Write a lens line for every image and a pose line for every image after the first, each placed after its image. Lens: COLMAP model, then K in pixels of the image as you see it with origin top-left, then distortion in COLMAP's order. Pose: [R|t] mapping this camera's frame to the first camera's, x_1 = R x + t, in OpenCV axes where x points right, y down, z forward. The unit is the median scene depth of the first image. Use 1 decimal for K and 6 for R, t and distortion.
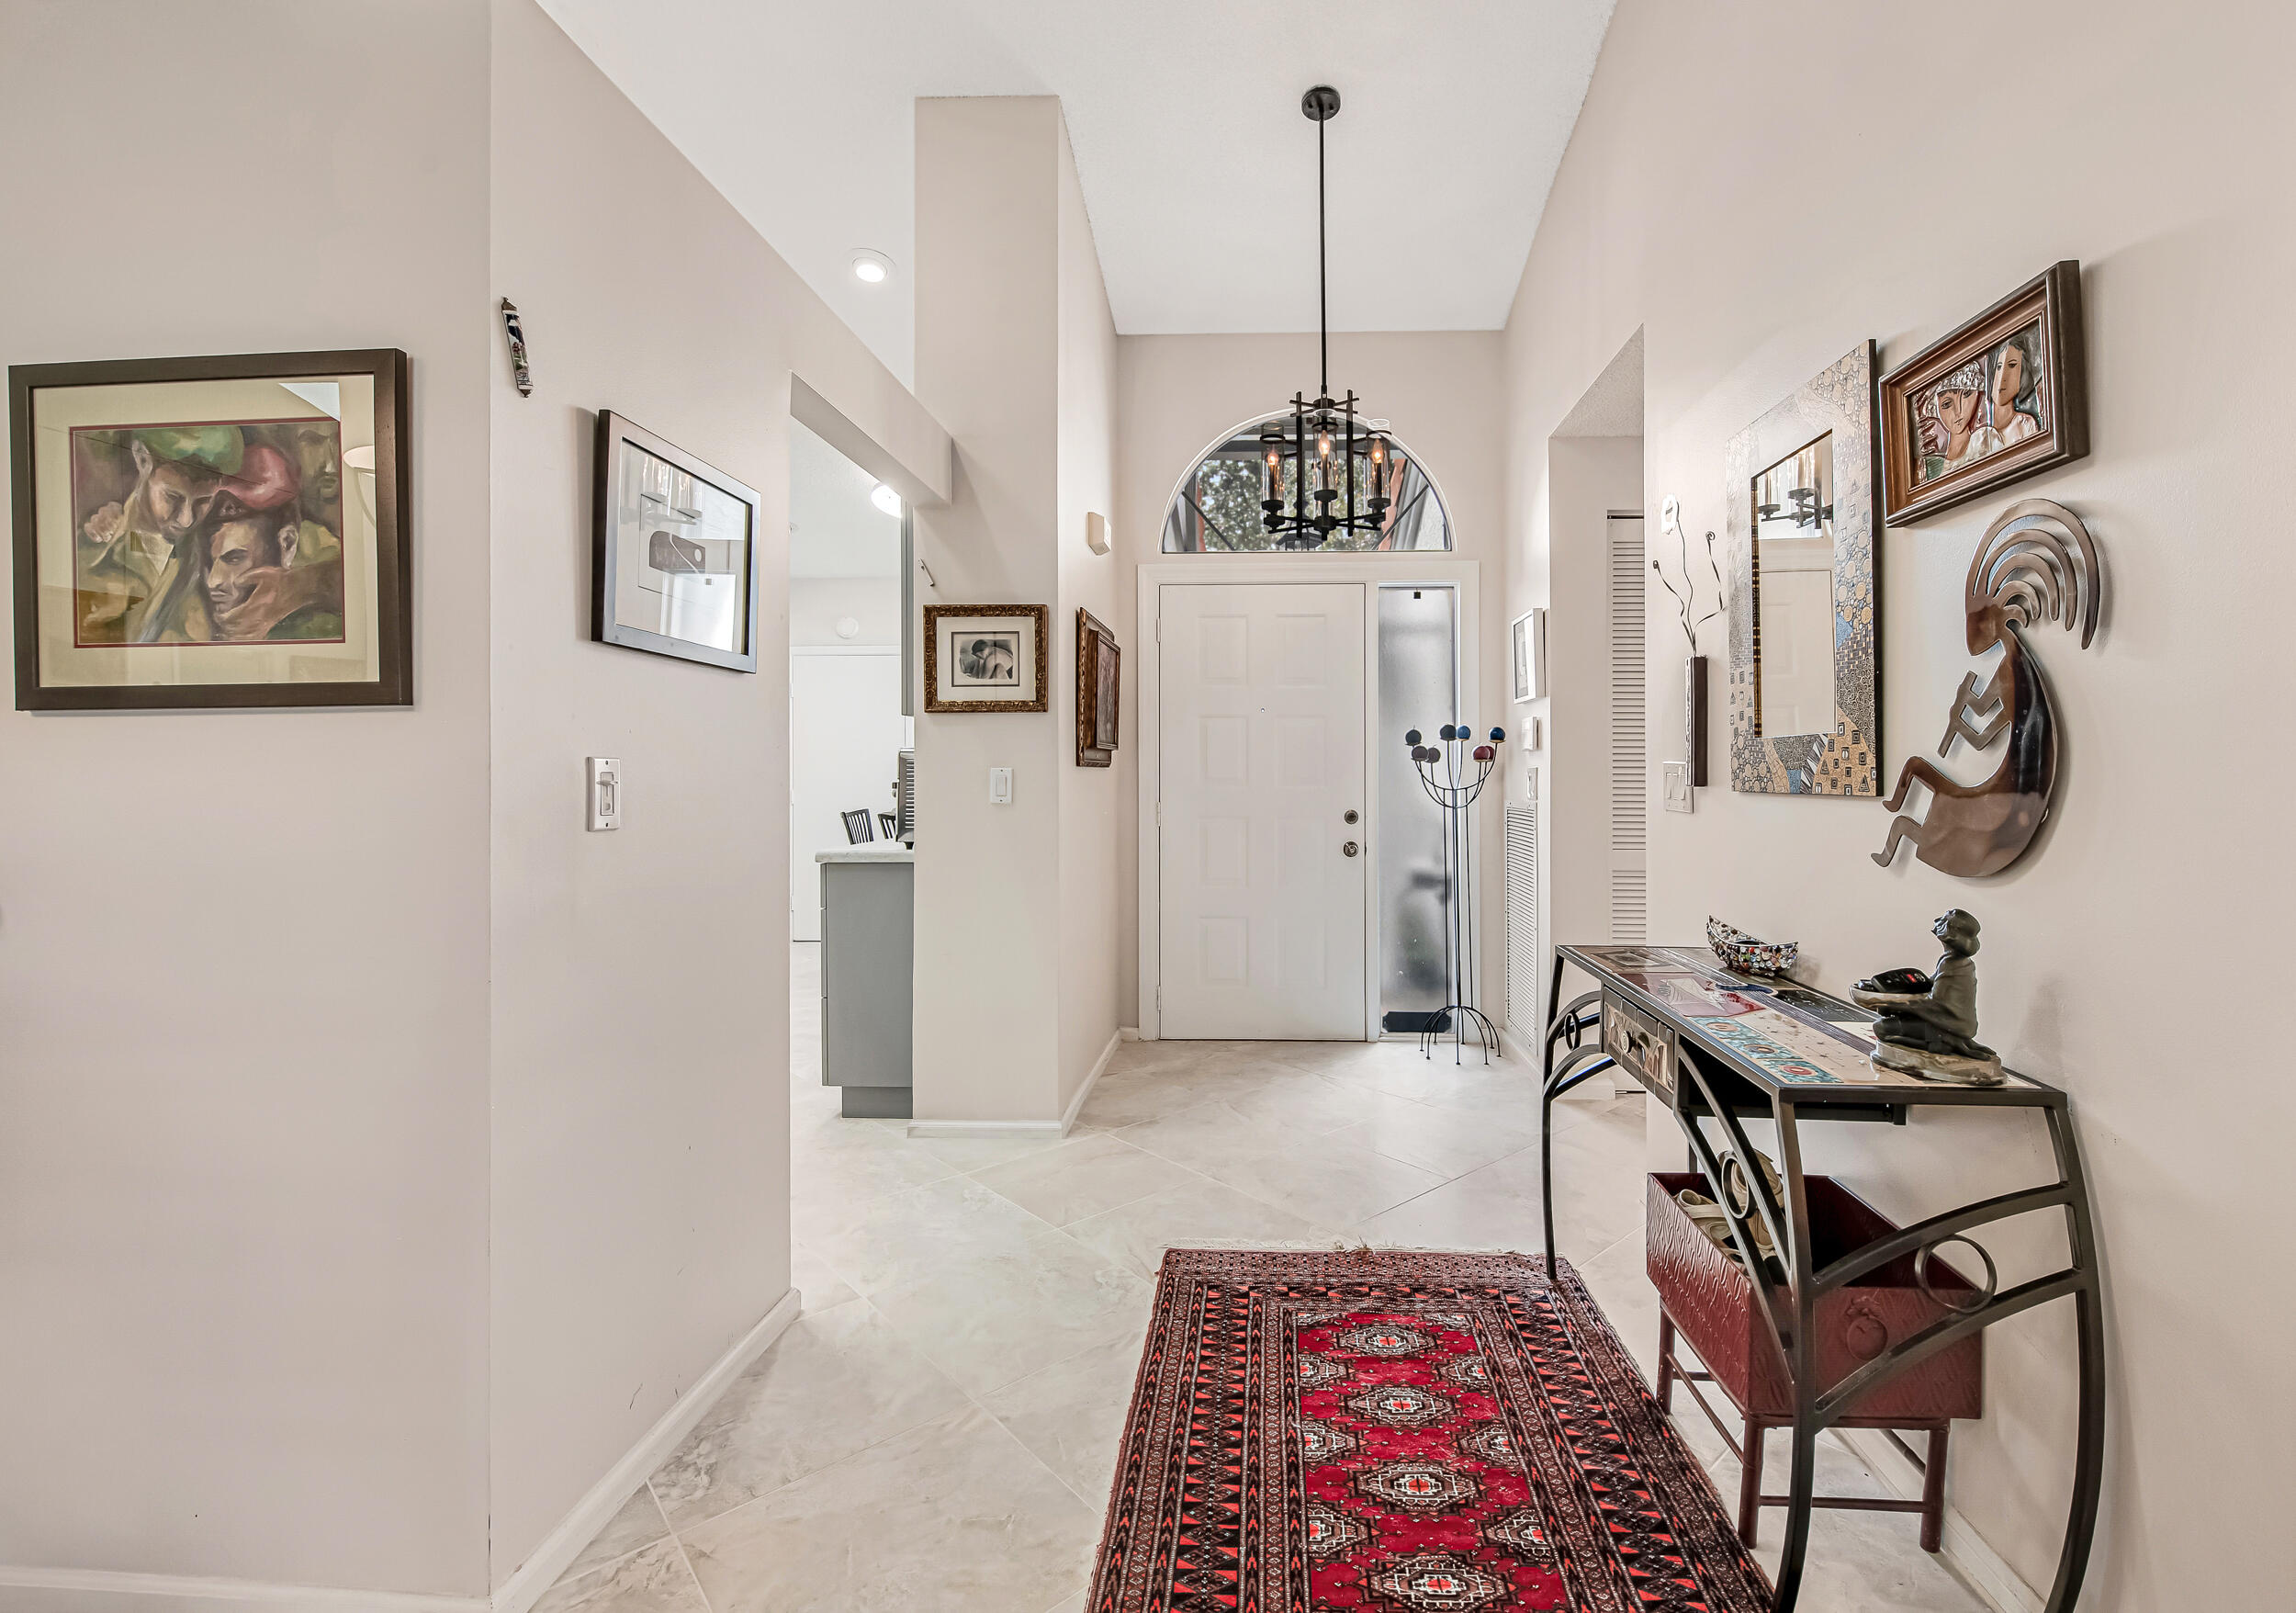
lens RADIAL K [[1161.1, 0, 1148.8], [0, 1161.1, 775.7], [0, 0, 1]] dist [-0.000306, -0.000017]
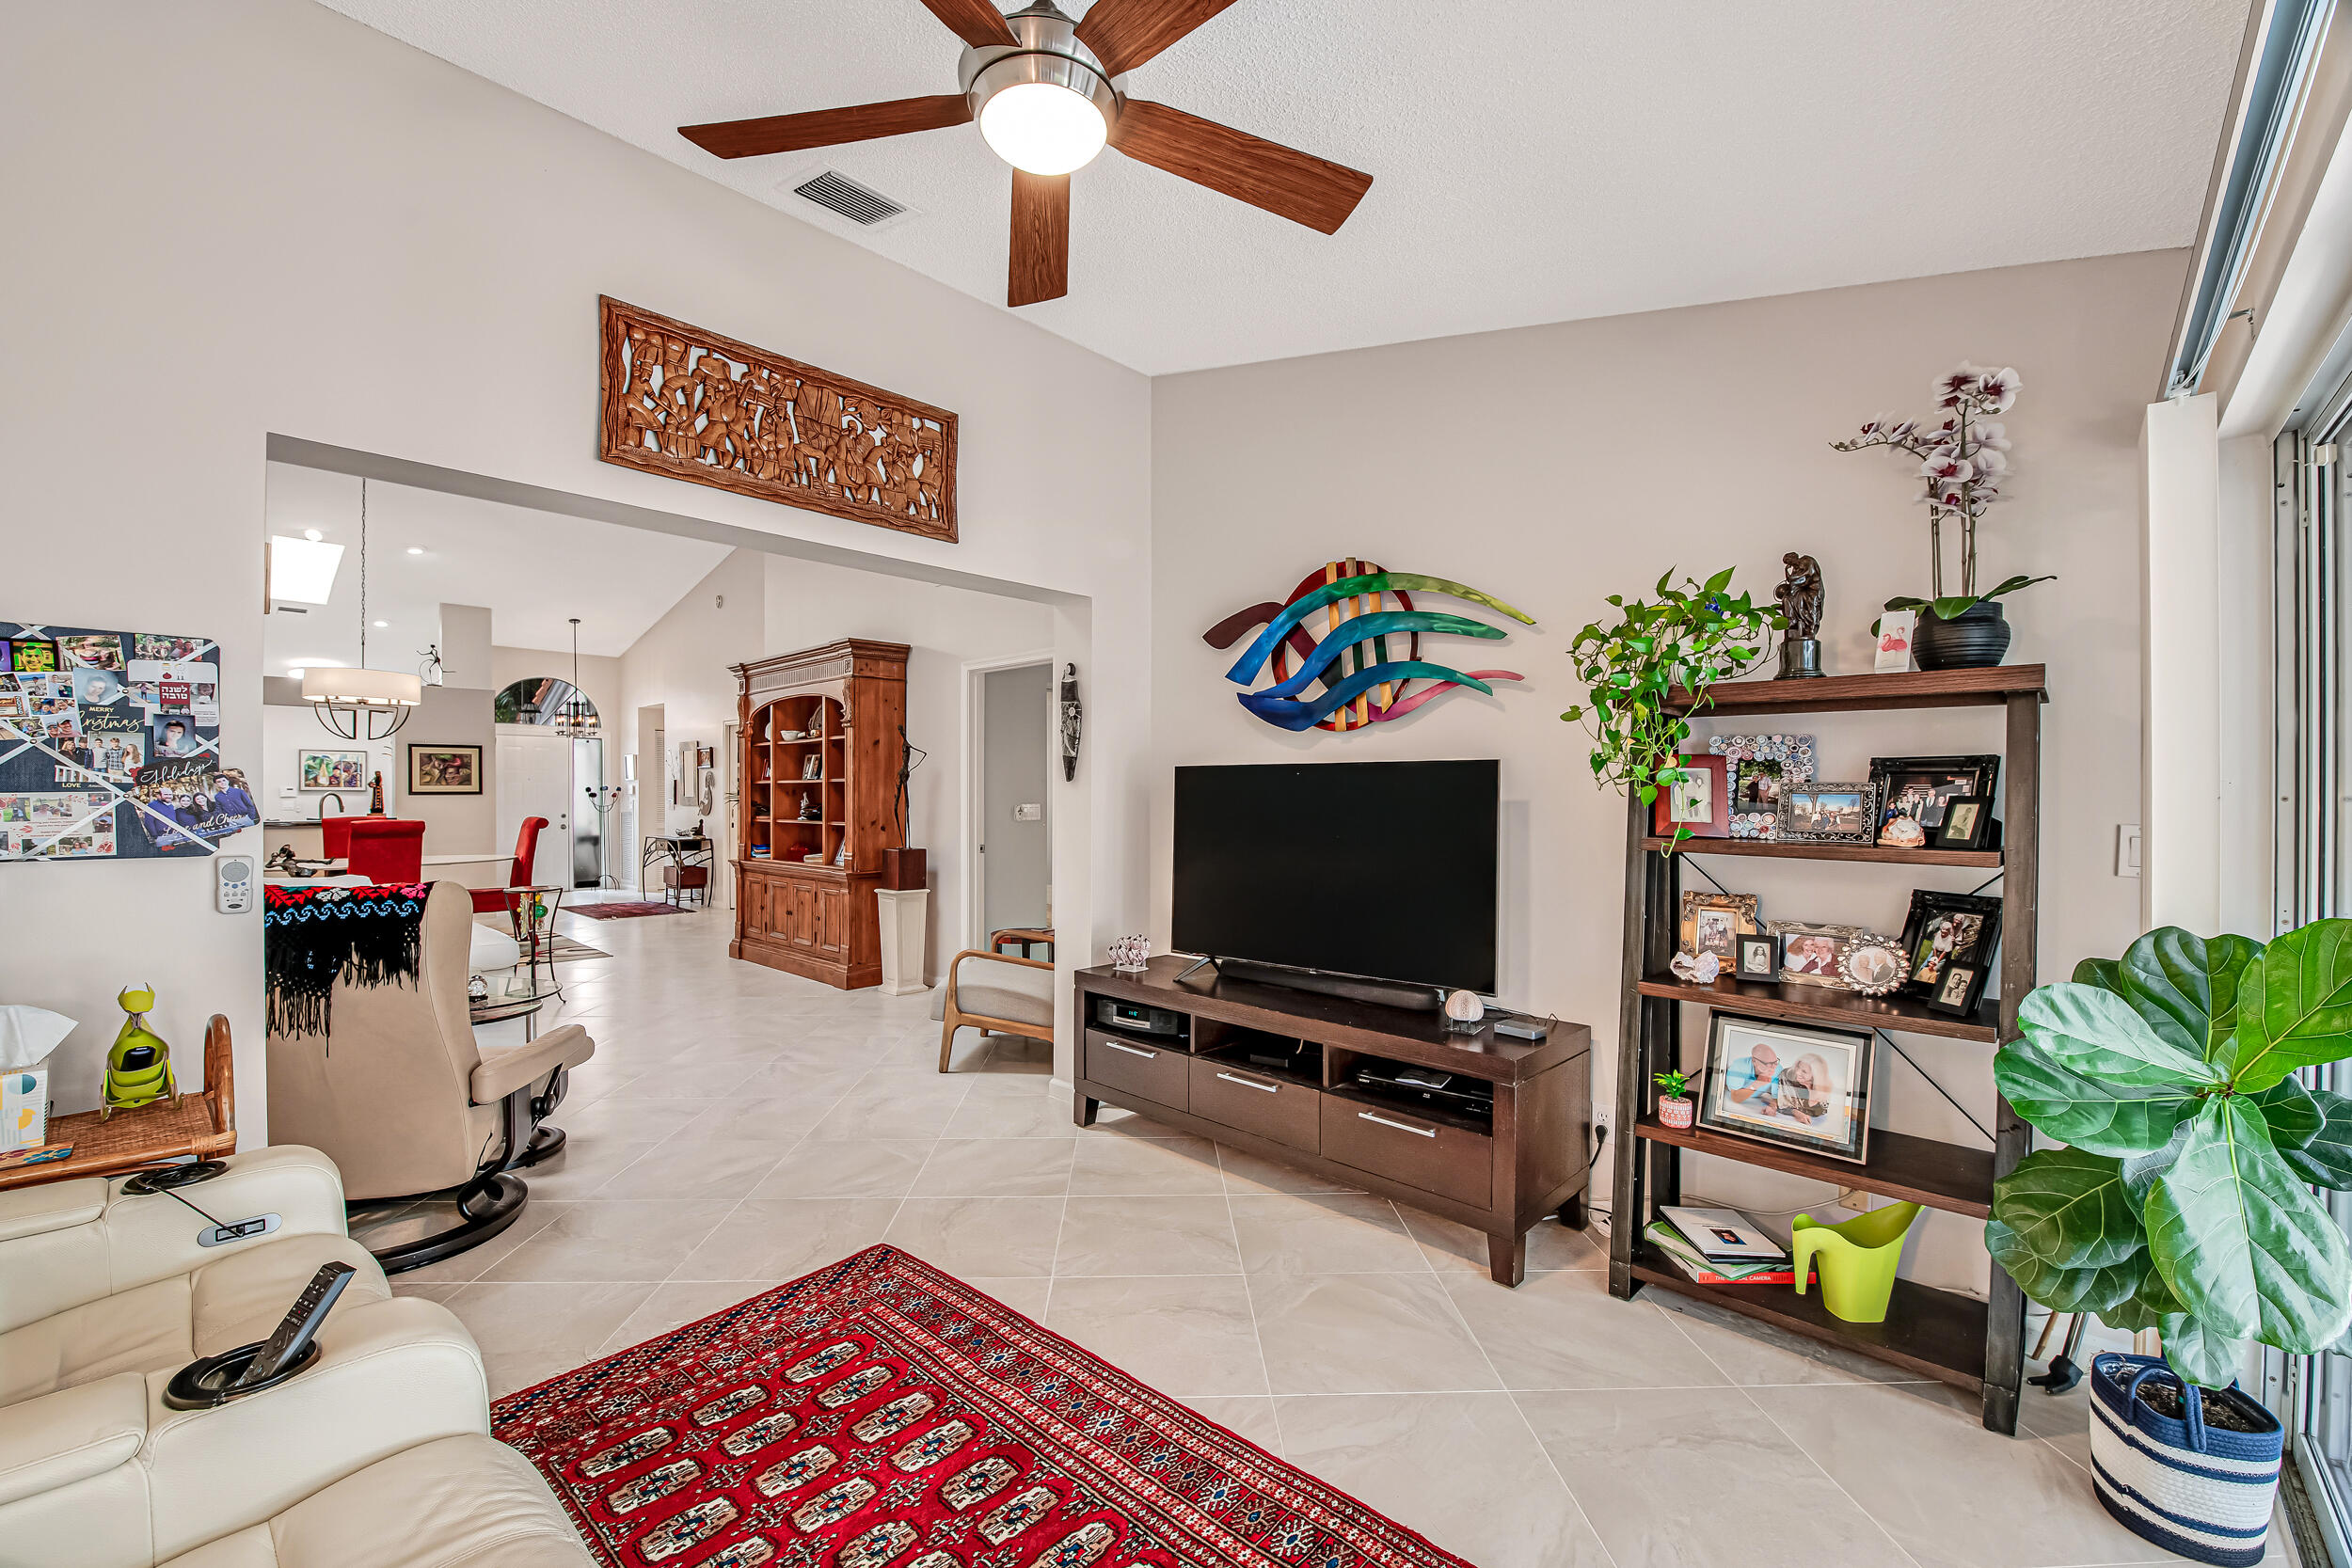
lens RADIAL K [[945.3, 0, 1161.1], [0, 945.3, 796.3], [0, 0, 1]] dist [-0.017186, -0.000077]
pose [[0.640758, 0.000060, 0.767743, -1.536360], [-0.000120, 1.000000, 0.000022, -0.032454], [-0.767743, -0.000106, 0.640758, -3.799880]]
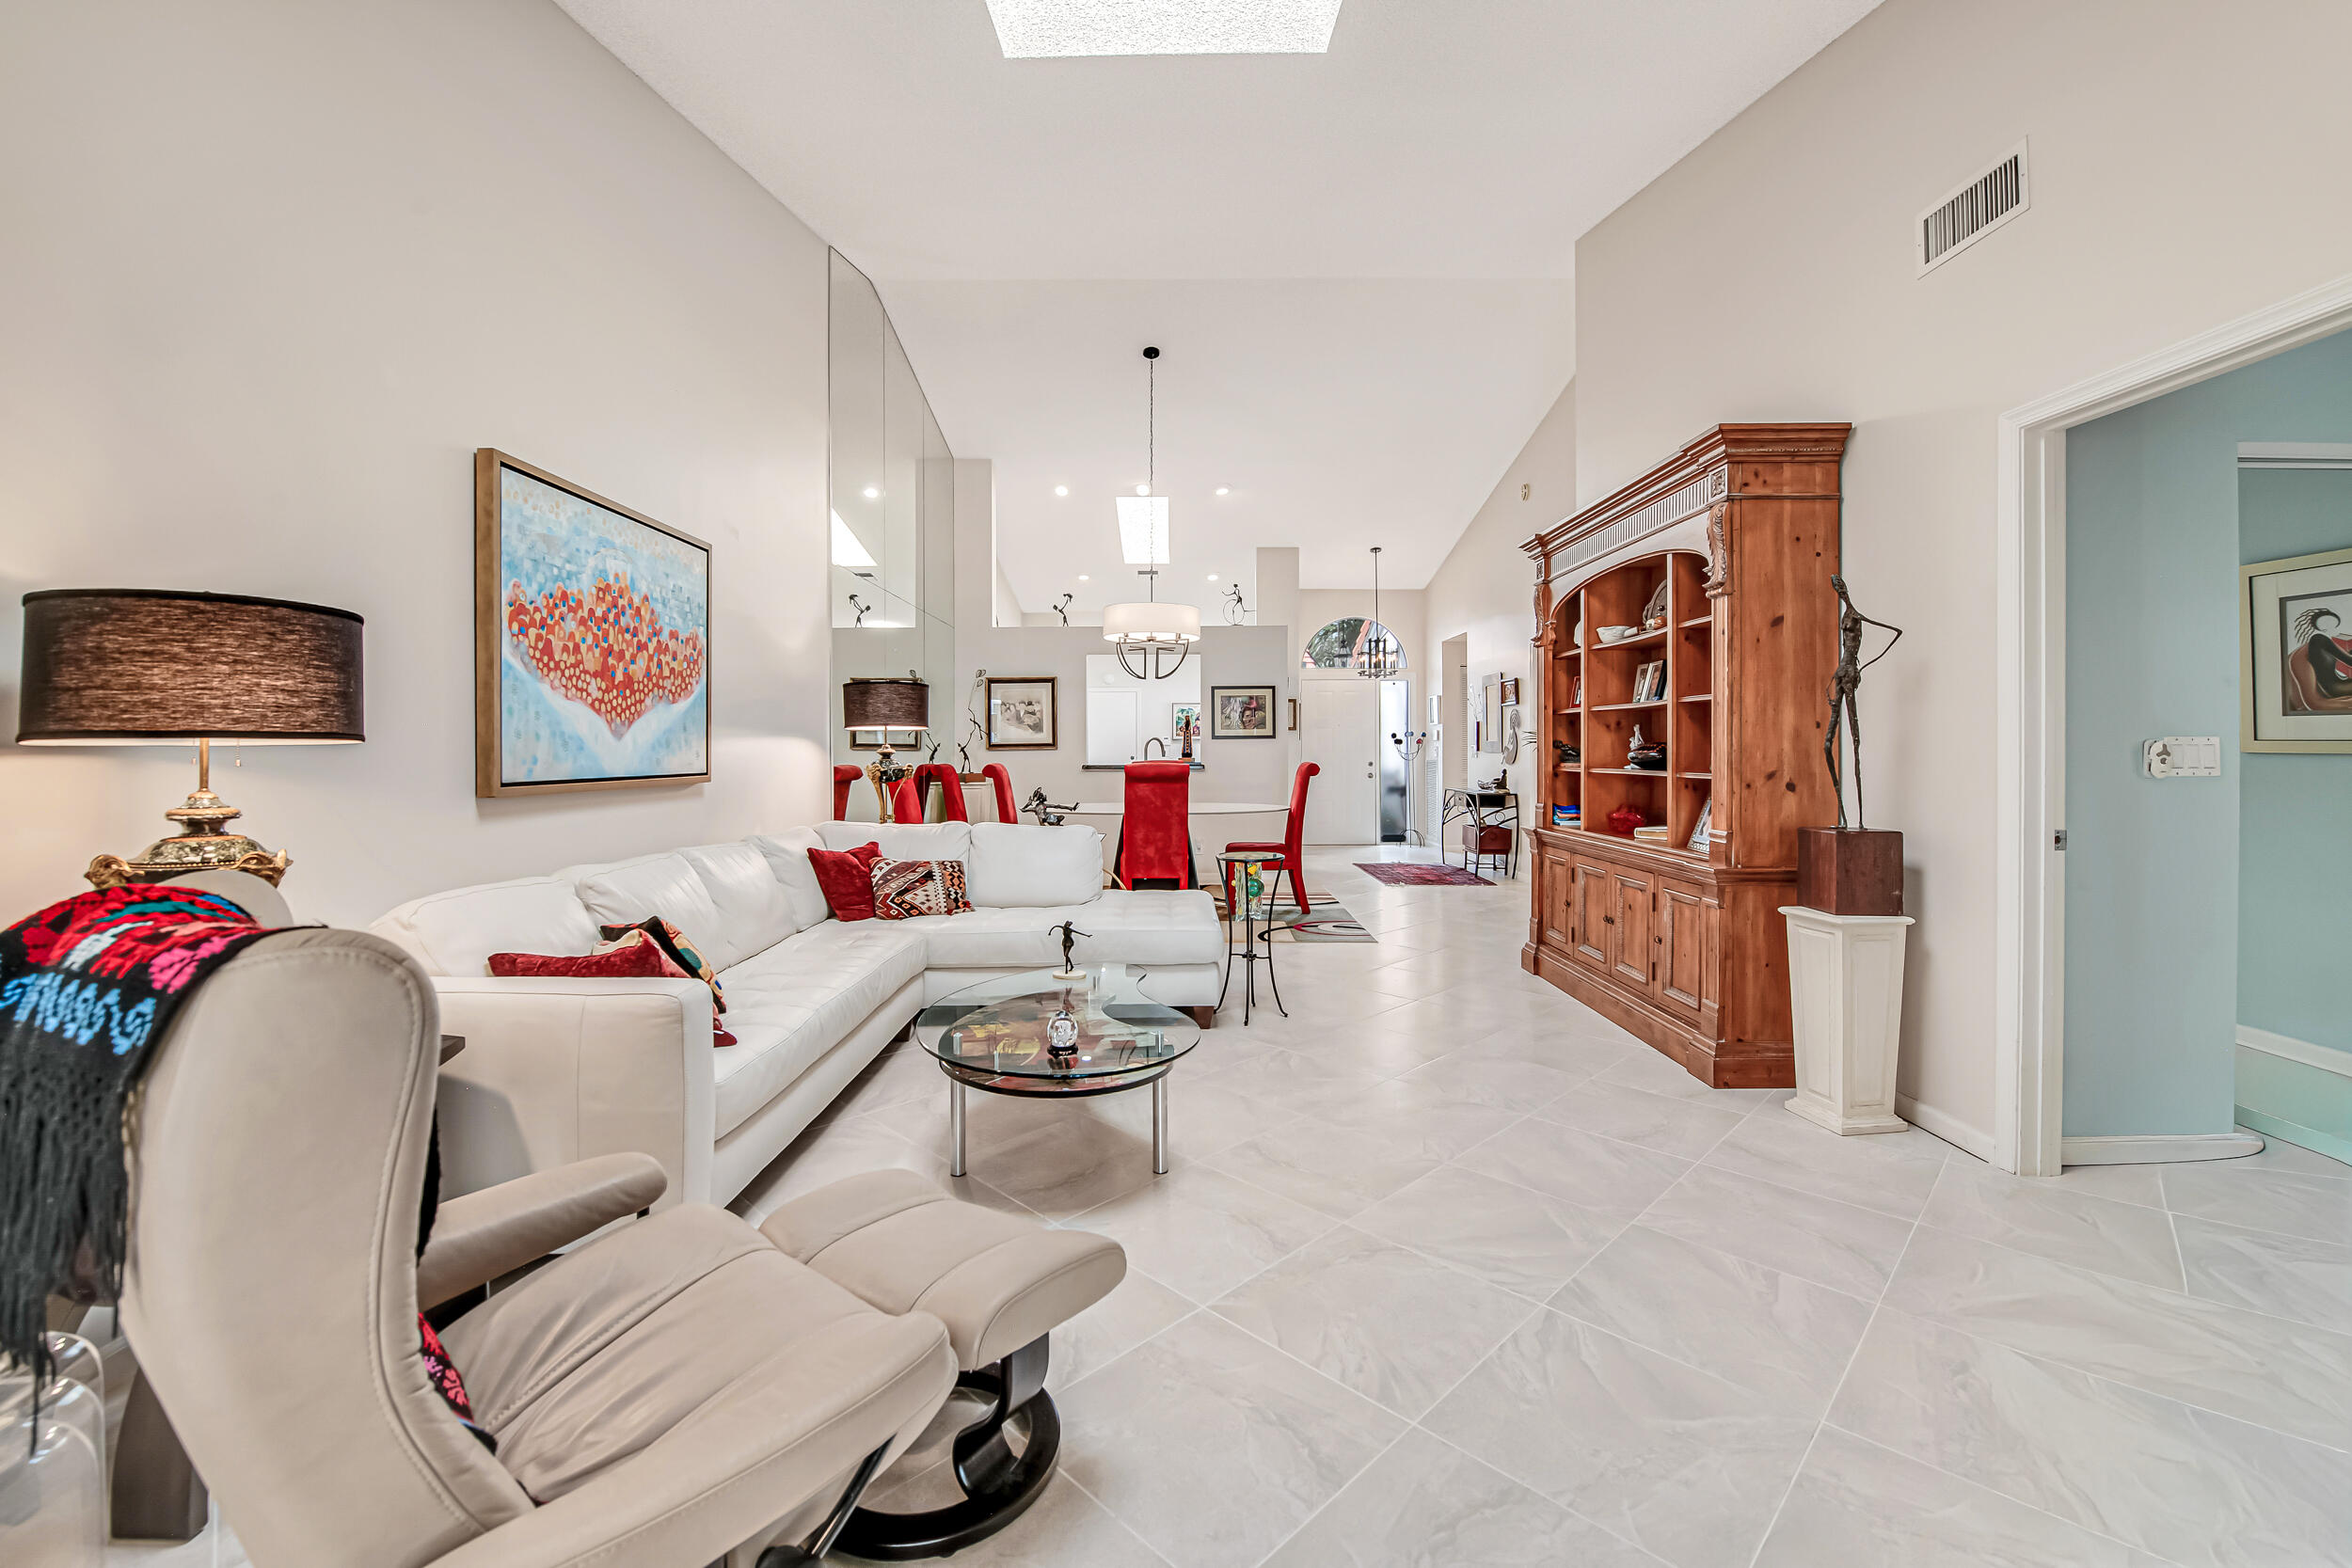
lens RADIAL K [[987.7, 0, 1150.0], [0, 987.7, 754.5], [0, 0, 1]] dist [-0.018554, -0.000016]
pose [[0.998711, -0.001041, 0.050739, -1.055912], [0.000764, 0.999985, 0.005486, -0.000589], [-0.050744, -0.005440, 0.998697, -2.964465]]
